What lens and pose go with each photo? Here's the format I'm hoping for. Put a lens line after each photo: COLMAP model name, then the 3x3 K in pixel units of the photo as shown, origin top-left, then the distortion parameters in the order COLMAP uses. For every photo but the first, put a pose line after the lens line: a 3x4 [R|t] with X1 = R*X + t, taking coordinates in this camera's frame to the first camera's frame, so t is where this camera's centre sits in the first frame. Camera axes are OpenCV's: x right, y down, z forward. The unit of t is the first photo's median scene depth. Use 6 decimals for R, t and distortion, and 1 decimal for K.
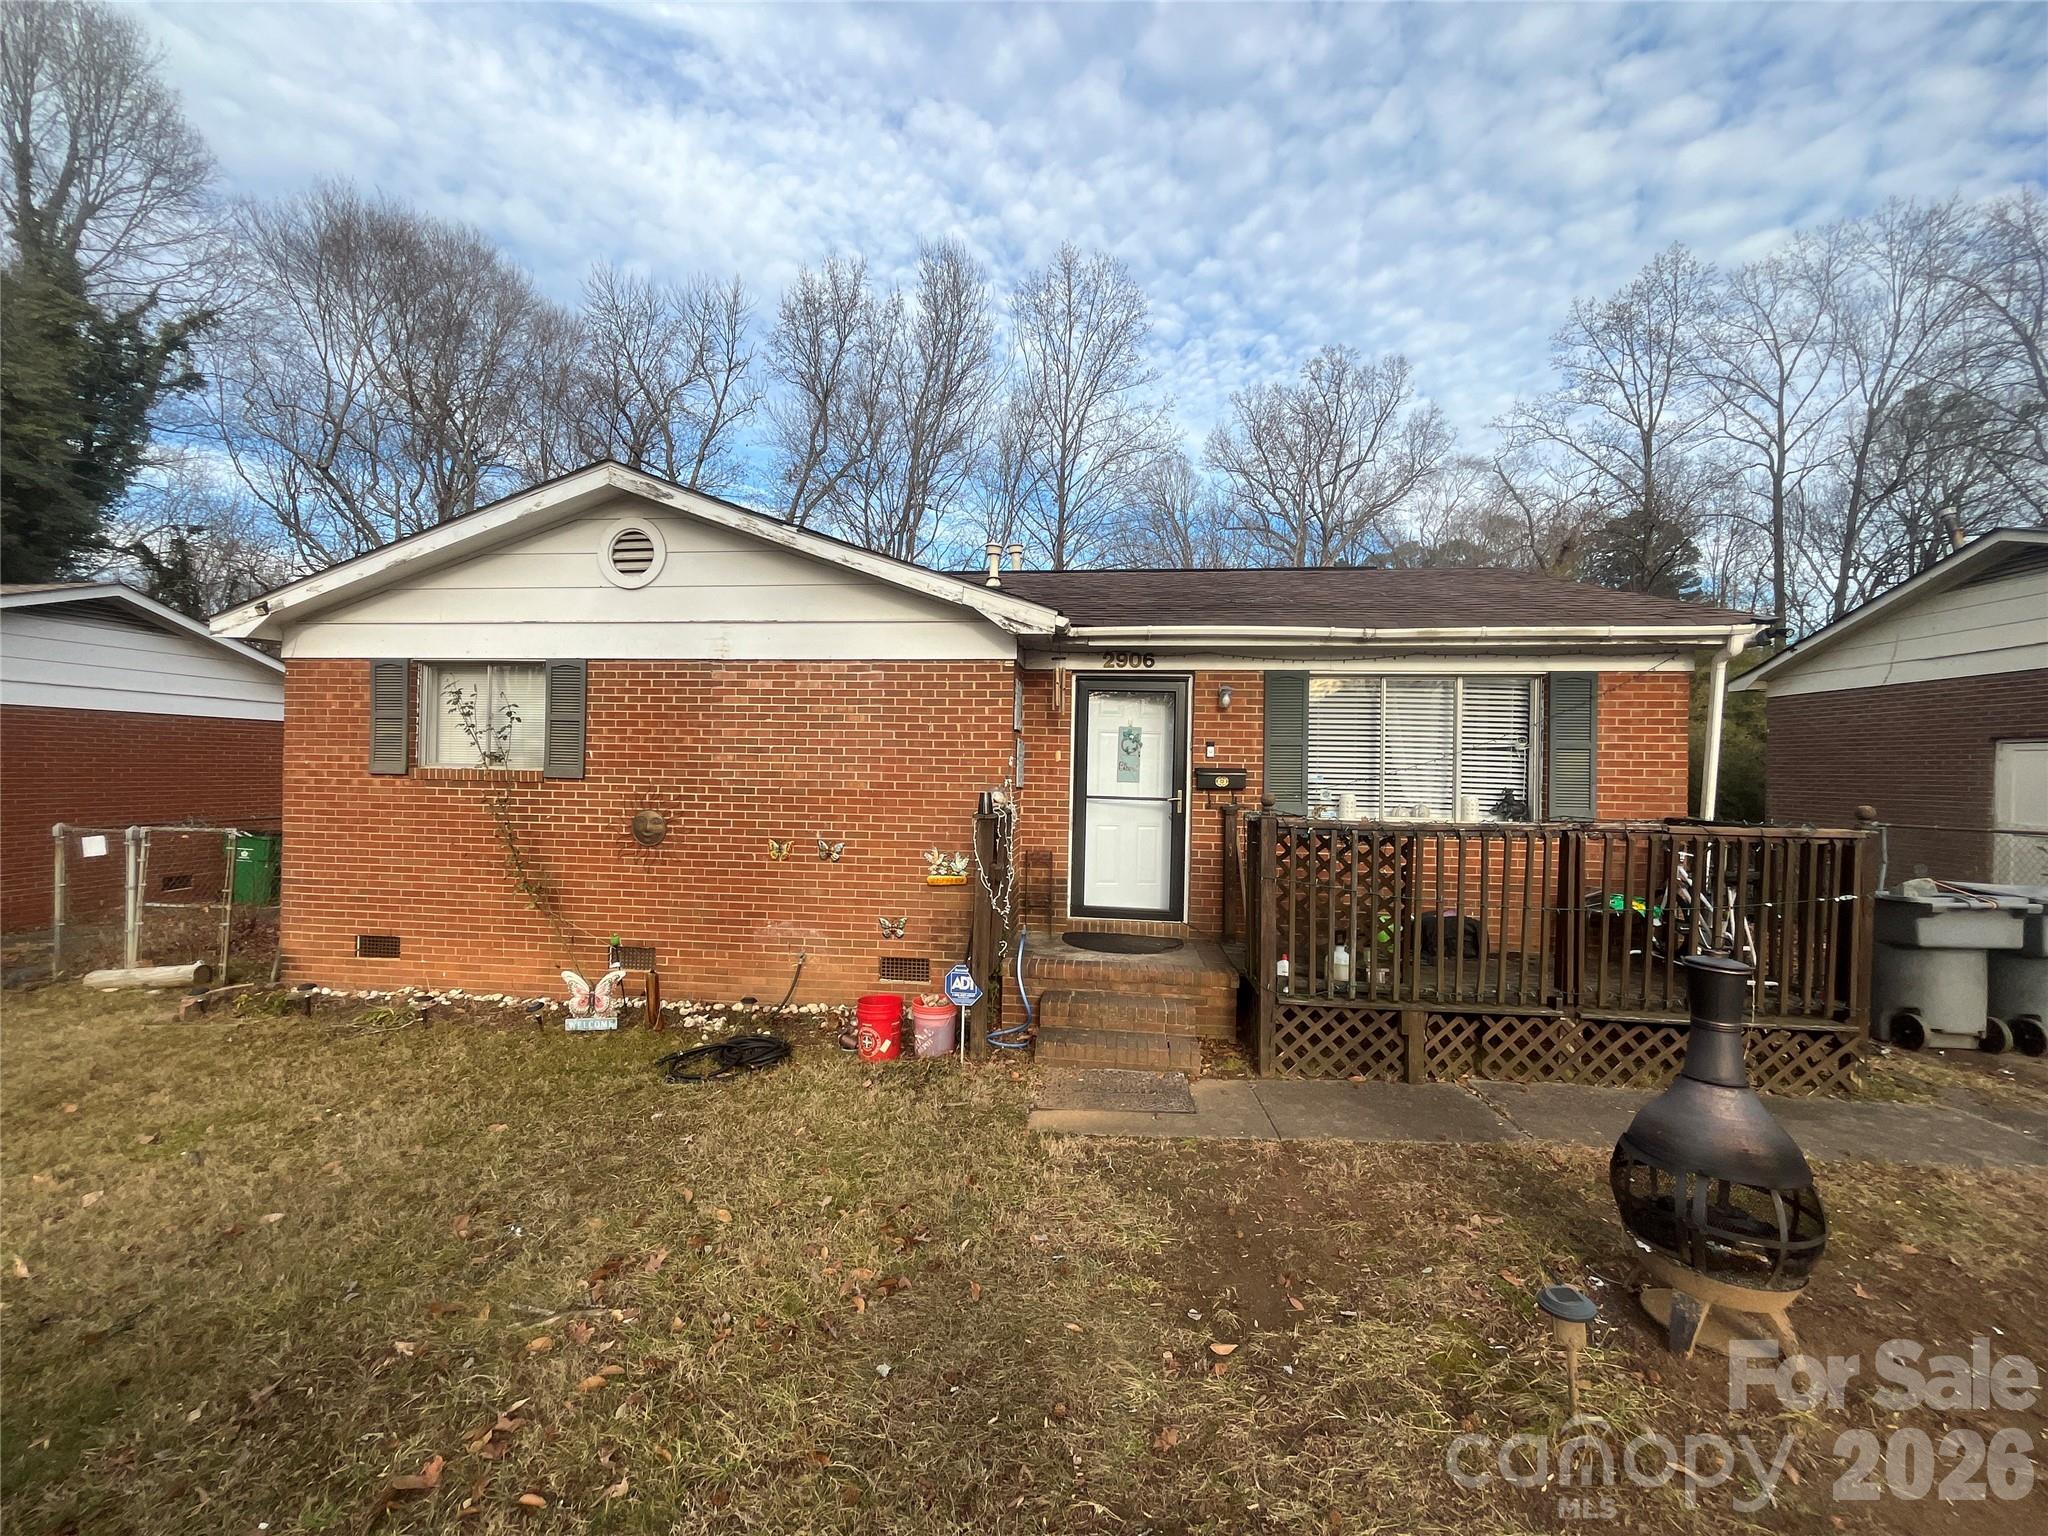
lens RADIAL K [[827.0, 0, 1010.3], [0, 827.0, 766.1], [0, 0, 1]] dist [-0.002317, -0.000793]
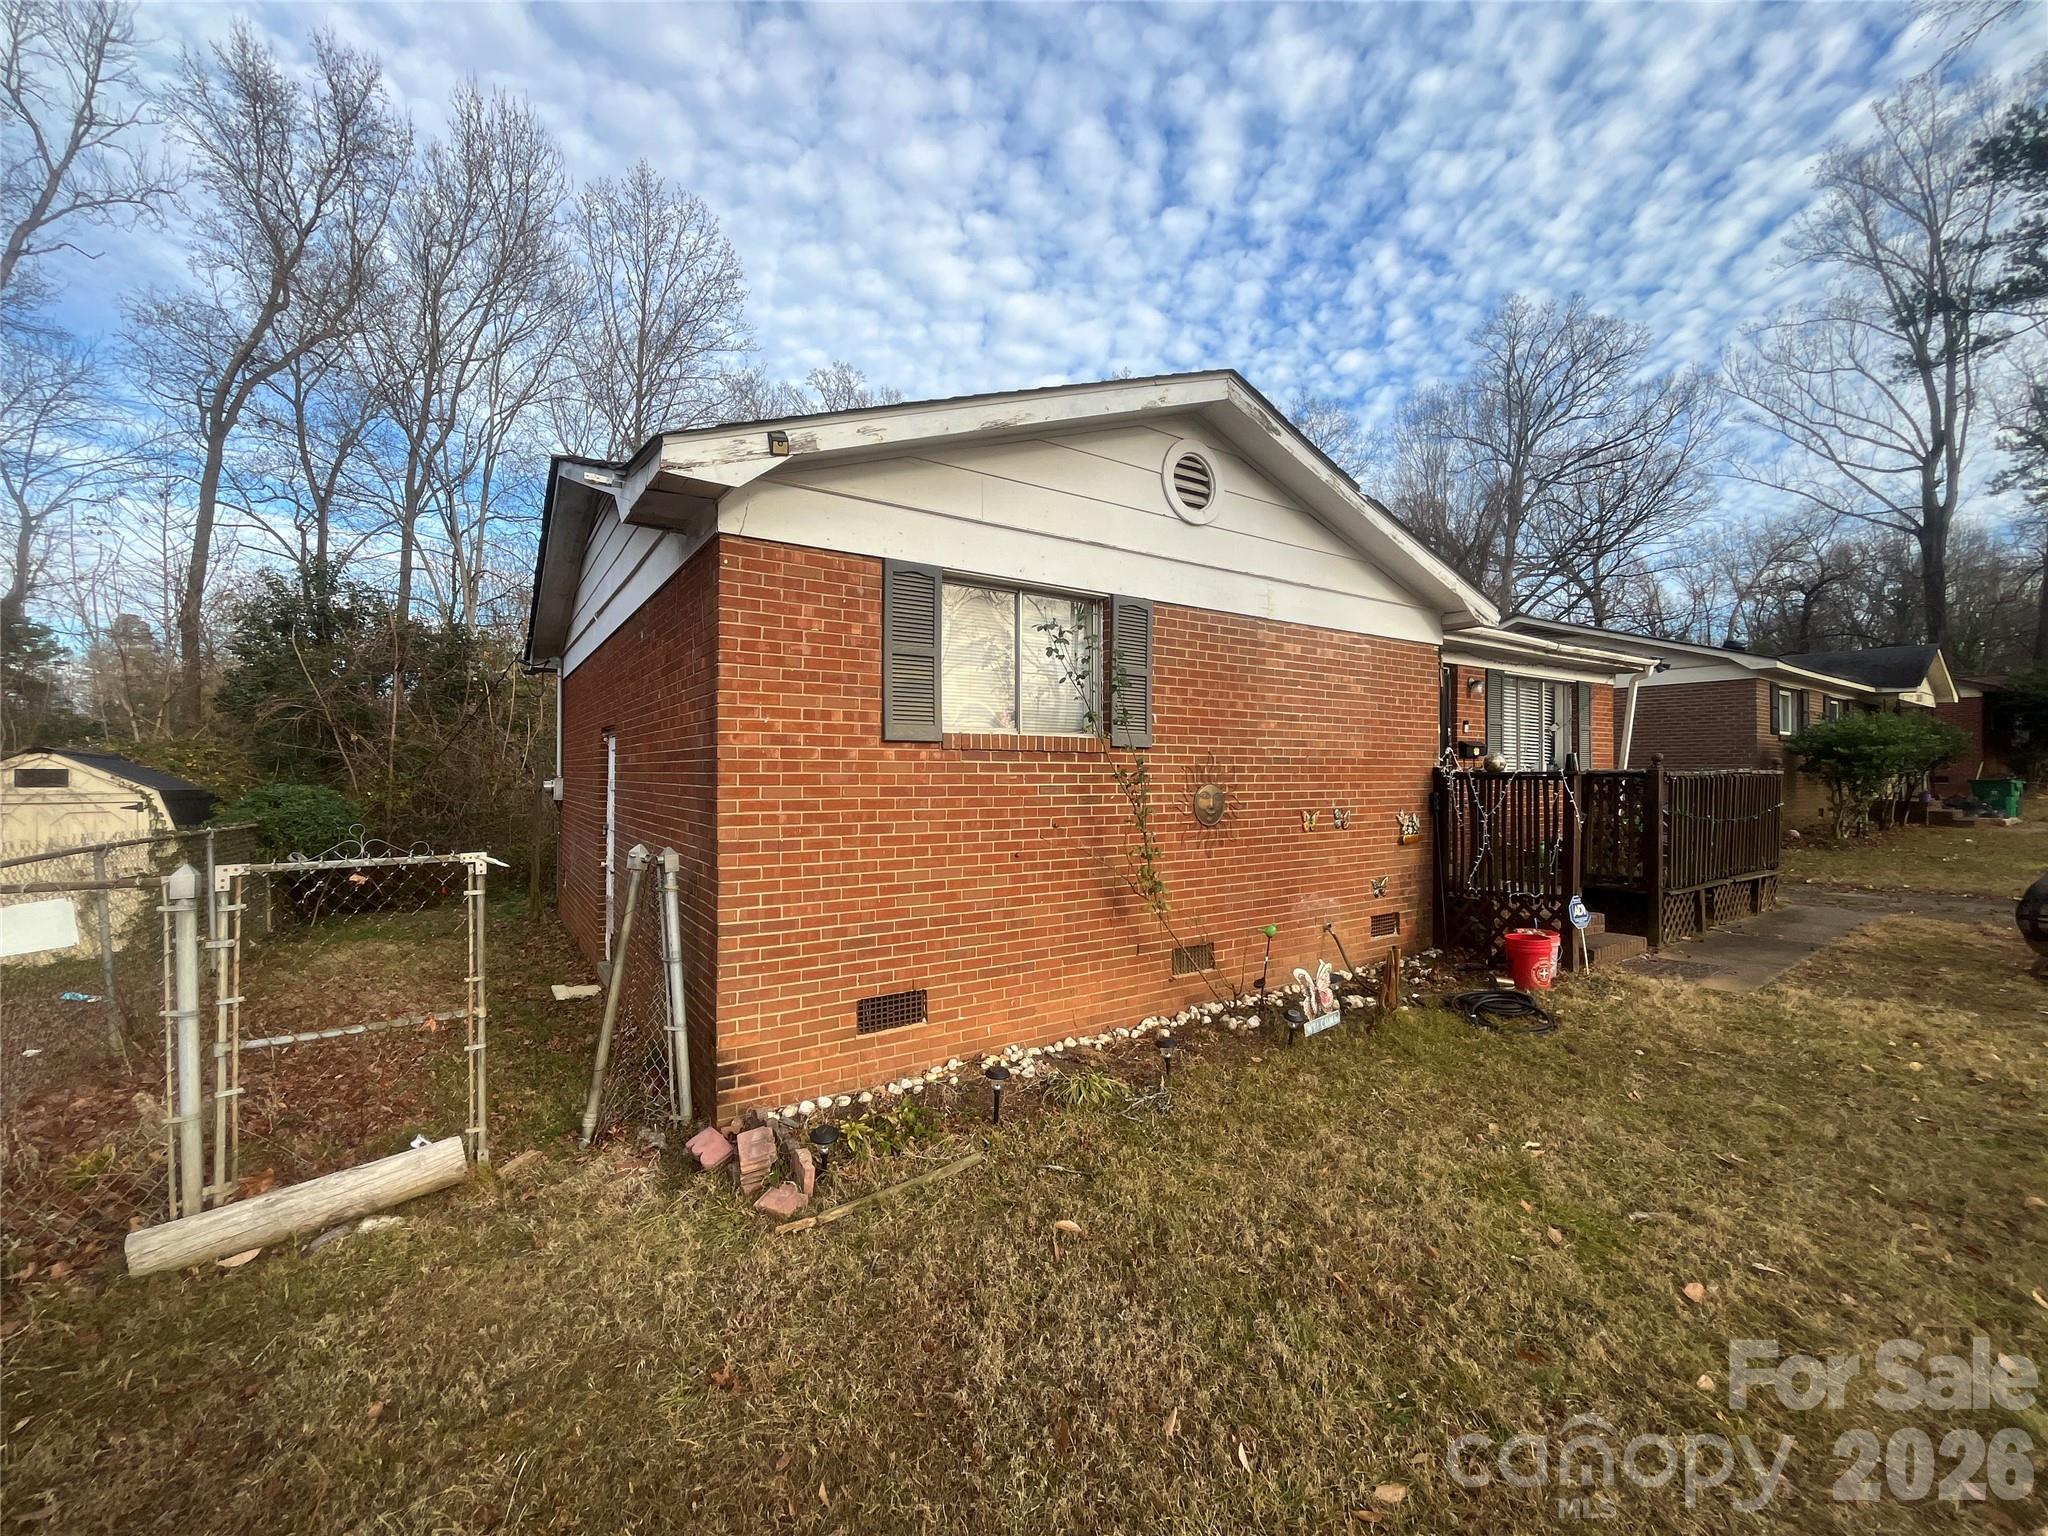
lens RADIAL K [[827.0, 0, 1010.3], [0, 827.0, 766.1], [0, 0, 1]] dist [-0.002317, -0.000793]
pose [[0.769018, -0.011384, 0.639125, -1.121710], [0.010869, 0.999930, 0.004733, 0.027218], [-0.639134, 0.003307, 0.769088, 0.456787]]
